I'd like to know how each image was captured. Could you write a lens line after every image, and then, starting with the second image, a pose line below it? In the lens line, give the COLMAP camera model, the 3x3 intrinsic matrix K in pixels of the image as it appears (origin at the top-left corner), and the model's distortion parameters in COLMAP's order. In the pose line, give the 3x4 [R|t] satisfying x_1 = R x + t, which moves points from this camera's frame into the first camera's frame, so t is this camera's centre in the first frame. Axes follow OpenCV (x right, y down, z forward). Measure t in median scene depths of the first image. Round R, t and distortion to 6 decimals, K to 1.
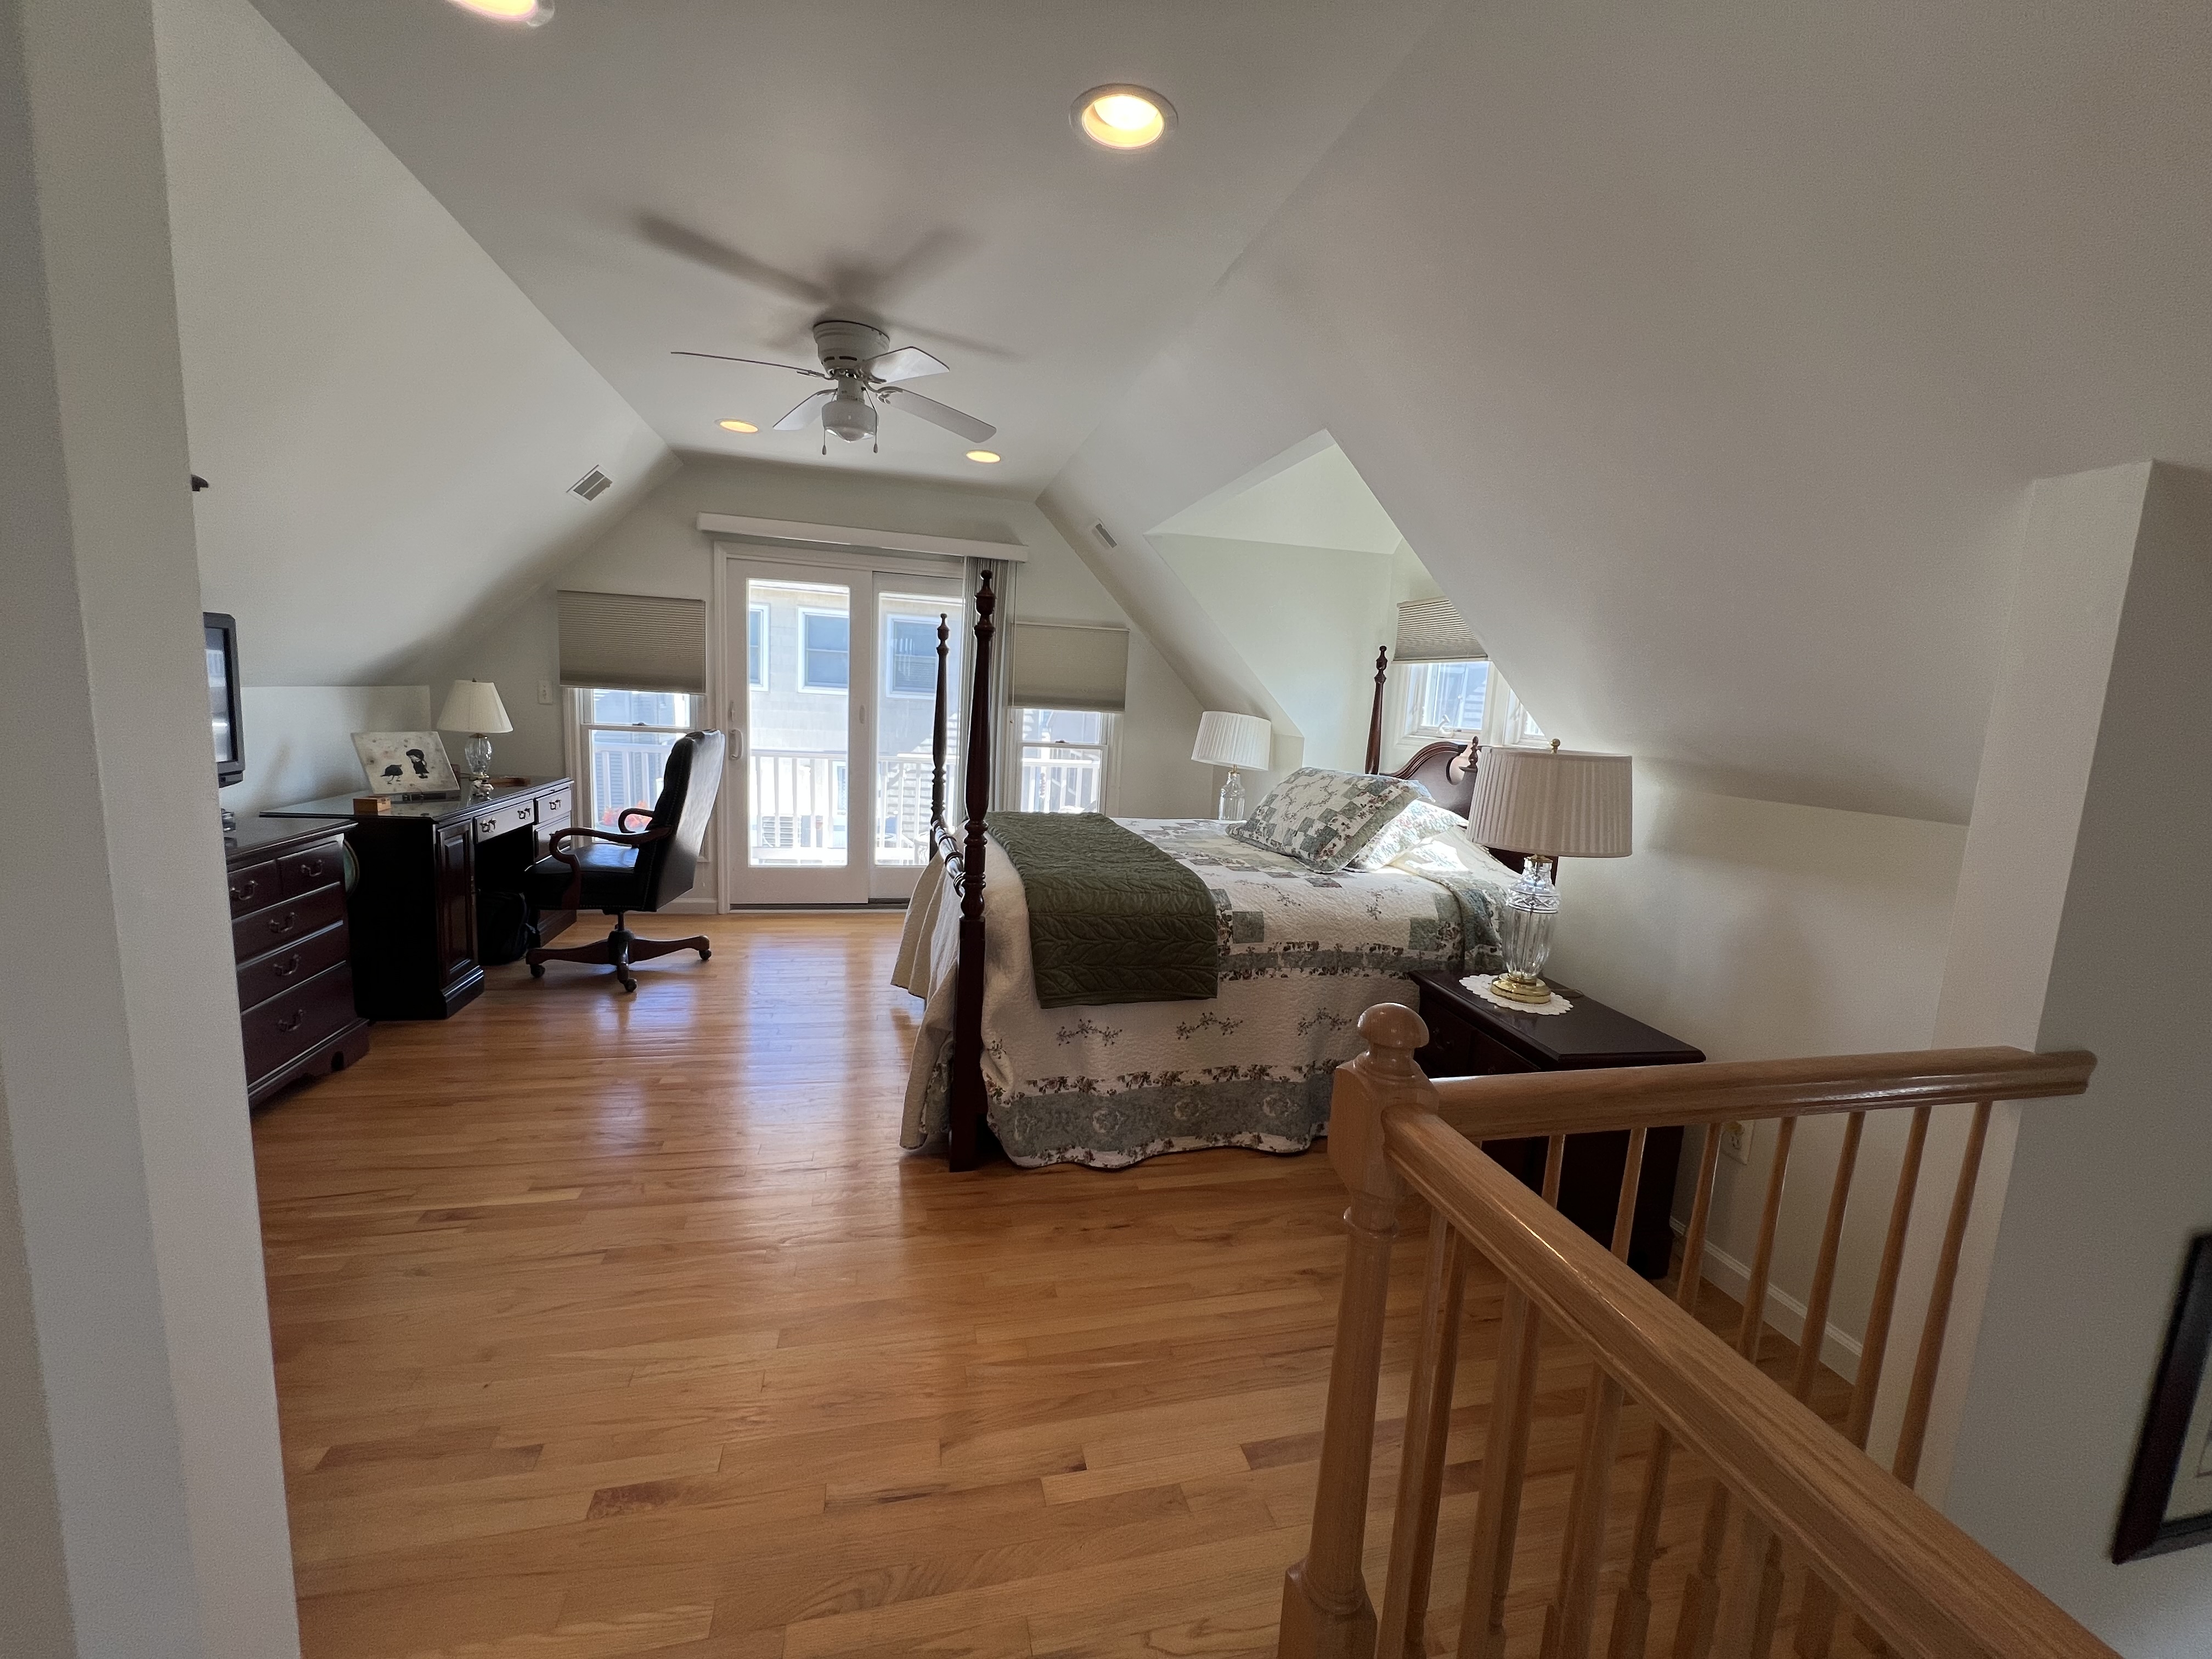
lens RADIAL K [[879.9, 0, 1101.2], [0, 879.9, 818.8], [0, 0, 1]] dist [-0.002448, -0.000240]
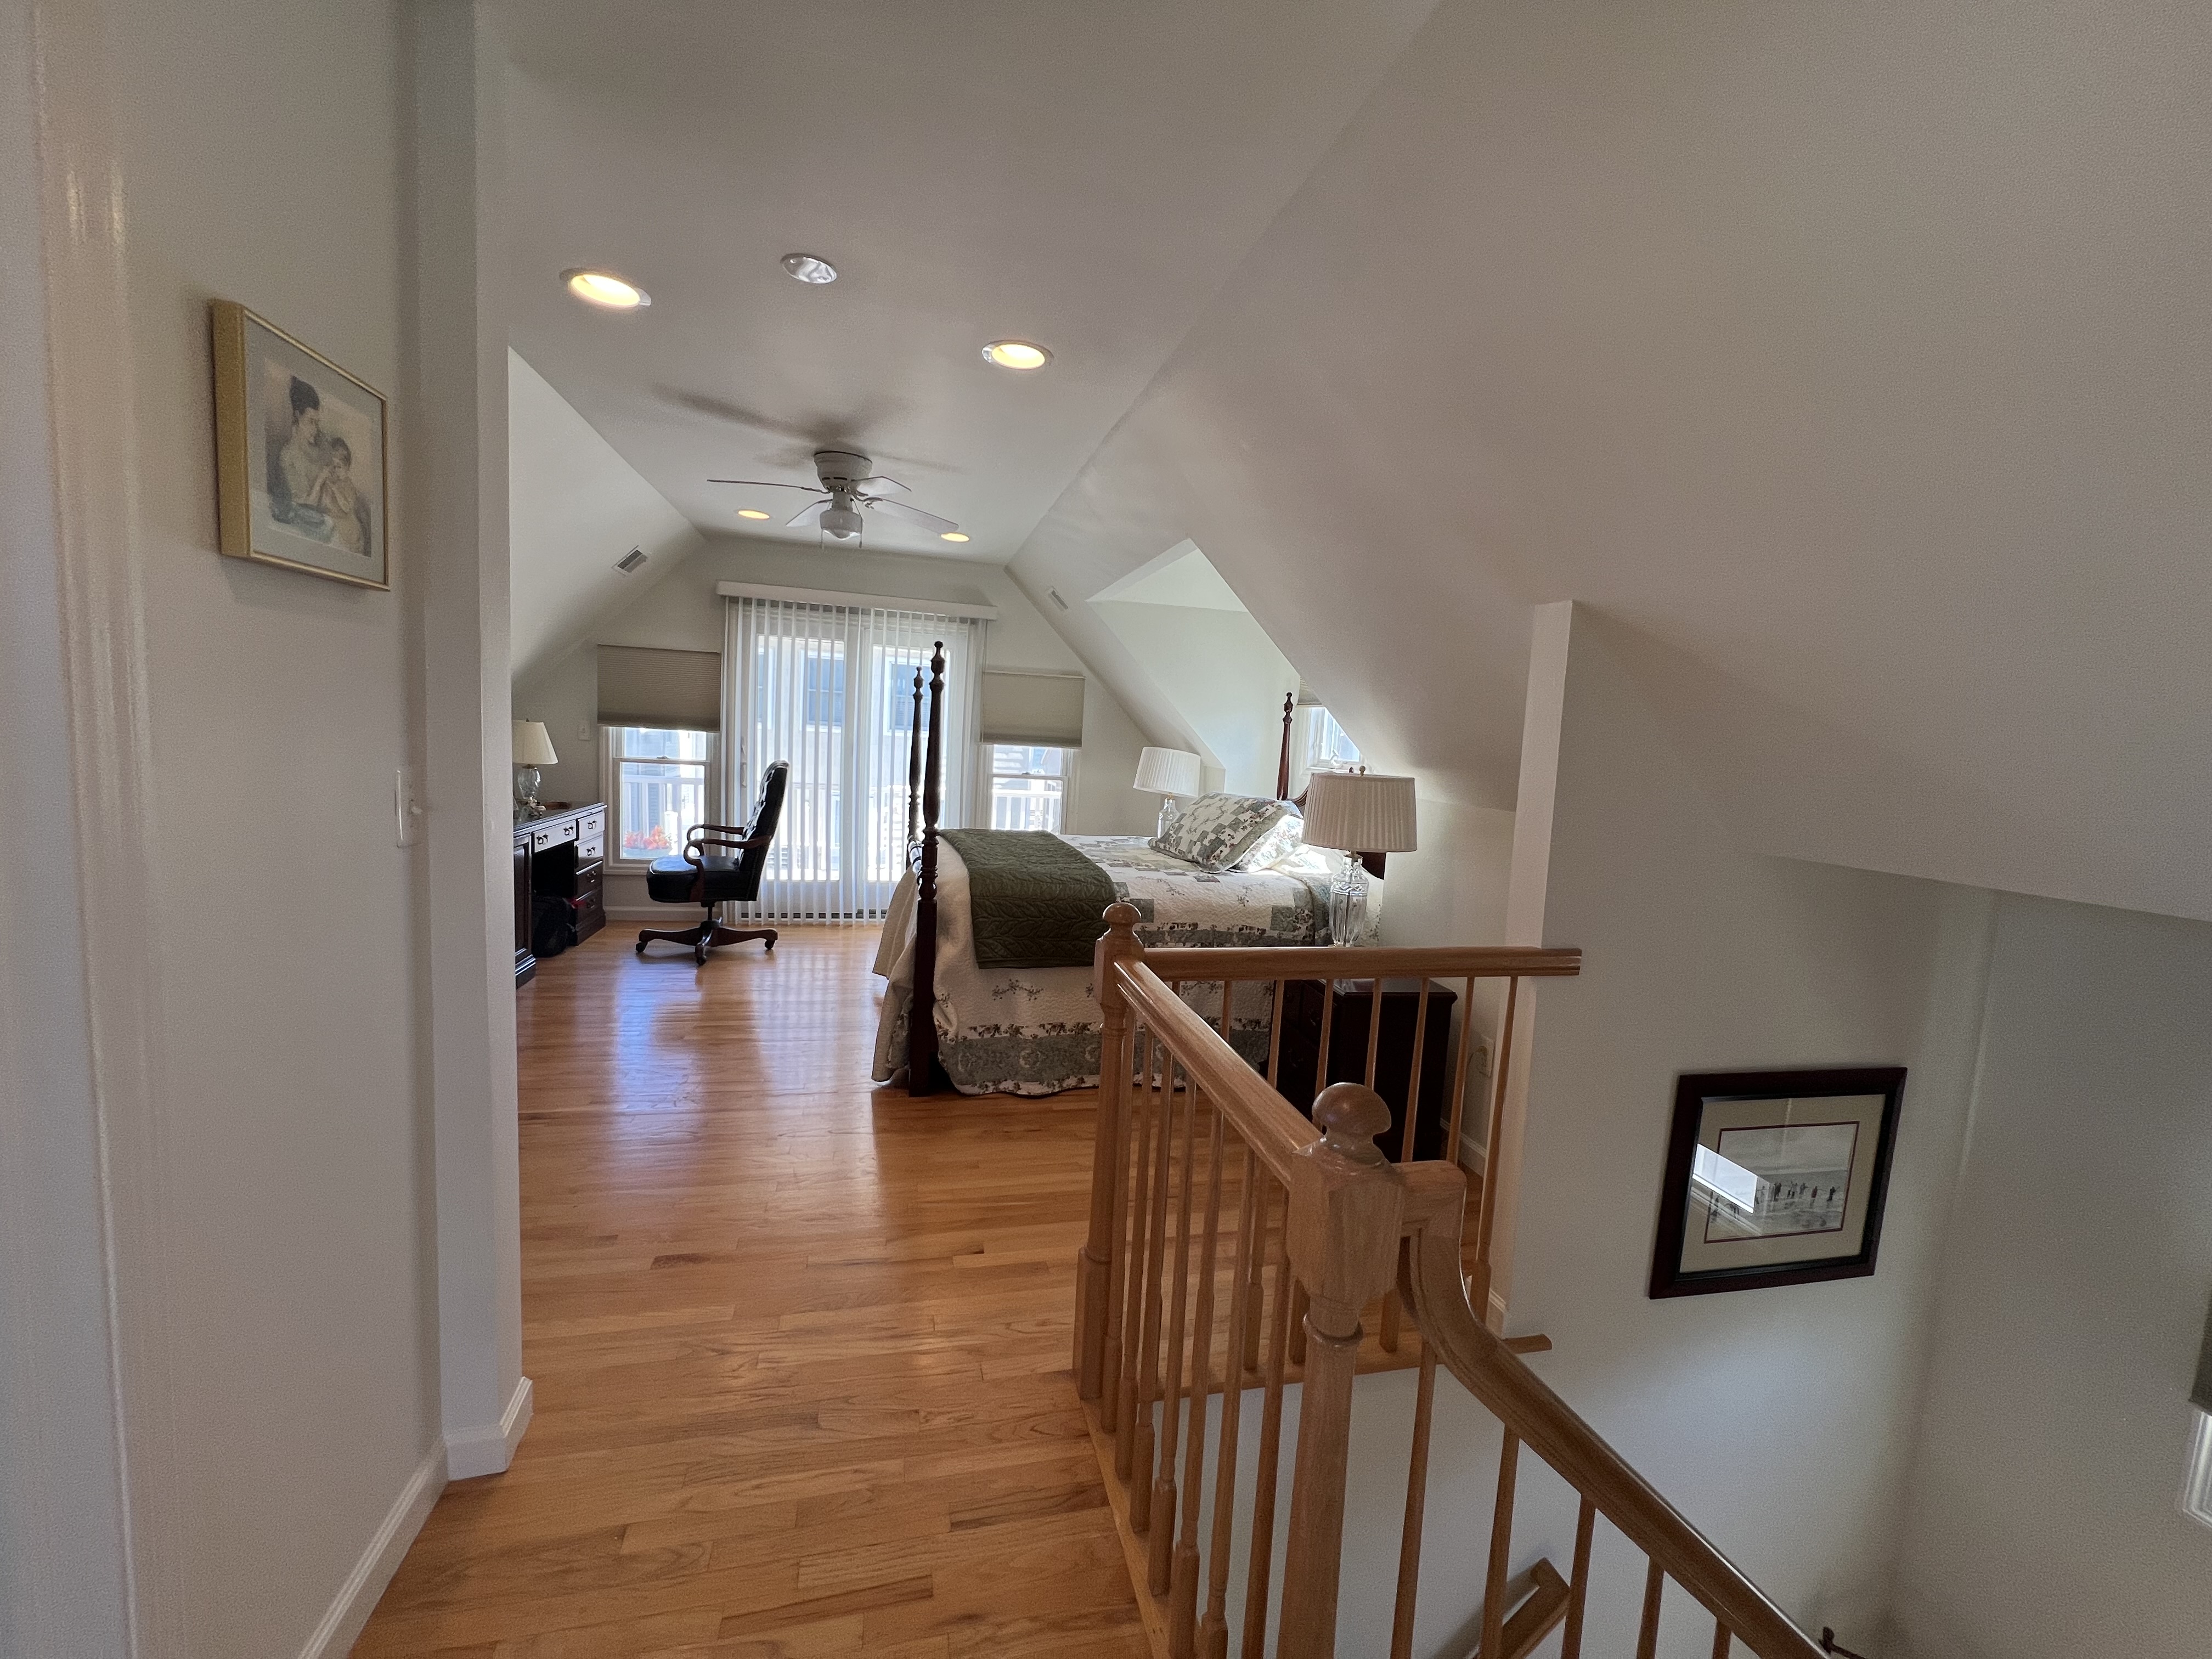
lens RADIAL K [[890.1, 0, 1104.2], [0, 890.1, 821.9], [0, 0, 1]] dist [-0.003390, 0.000371]
pose [[0.999999, 0.001131, -0.000620, 0.105526], [-0.001155, 0.999170, -0.040710, 0.042792], [0.000574, 0.040711, 0.999171, -0.299830]]
